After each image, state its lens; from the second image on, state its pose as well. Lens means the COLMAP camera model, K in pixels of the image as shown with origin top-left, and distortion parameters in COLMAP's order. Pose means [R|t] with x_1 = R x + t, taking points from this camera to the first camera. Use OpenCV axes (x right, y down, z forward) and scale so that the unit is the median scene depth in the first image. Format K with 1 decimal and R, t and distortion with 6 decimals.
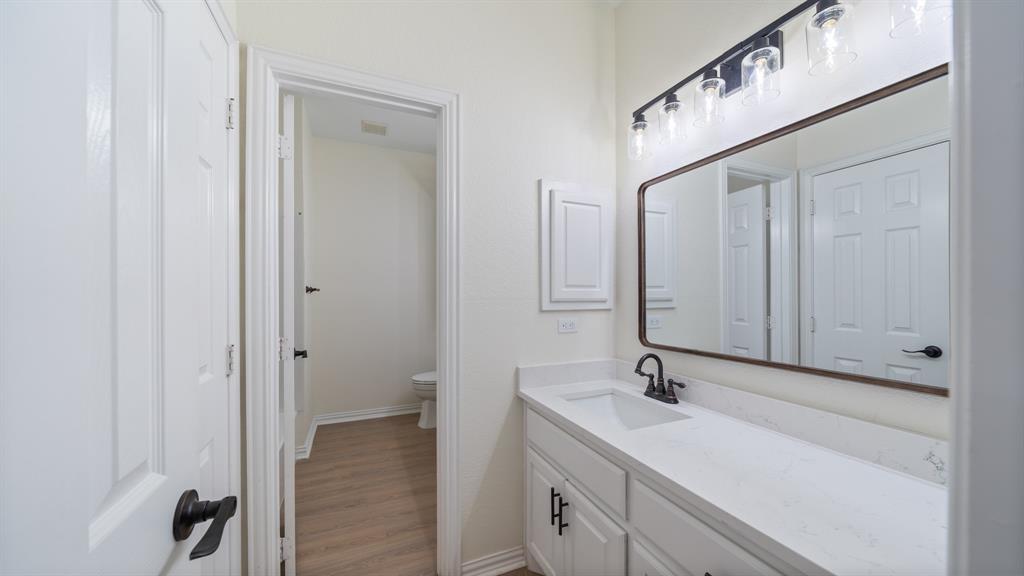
lens RADIAL K [[360.4, 0, 506.7], [0, 360.4, 290.2], [0, 0, 1]] dist [-0.000141, -0.000013]
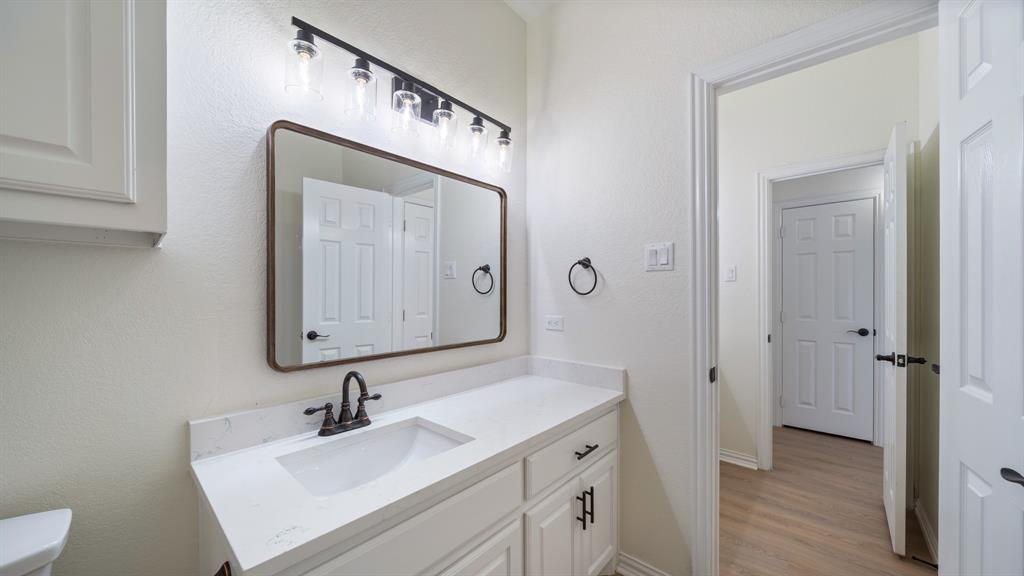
lens RADIAL K [[360.4, 0, 506.7], [0, 360.4, 290.2], [0, 0, 1]] dist [-0.000141, -0.000013]
pose [[-0.404786, 0.009613, 0.914361, -0.523848], [-0.001419, 0.999937, -0.011141, 0.008943], [-0.914410, -0.005807, -0.404747, 1.208623]]
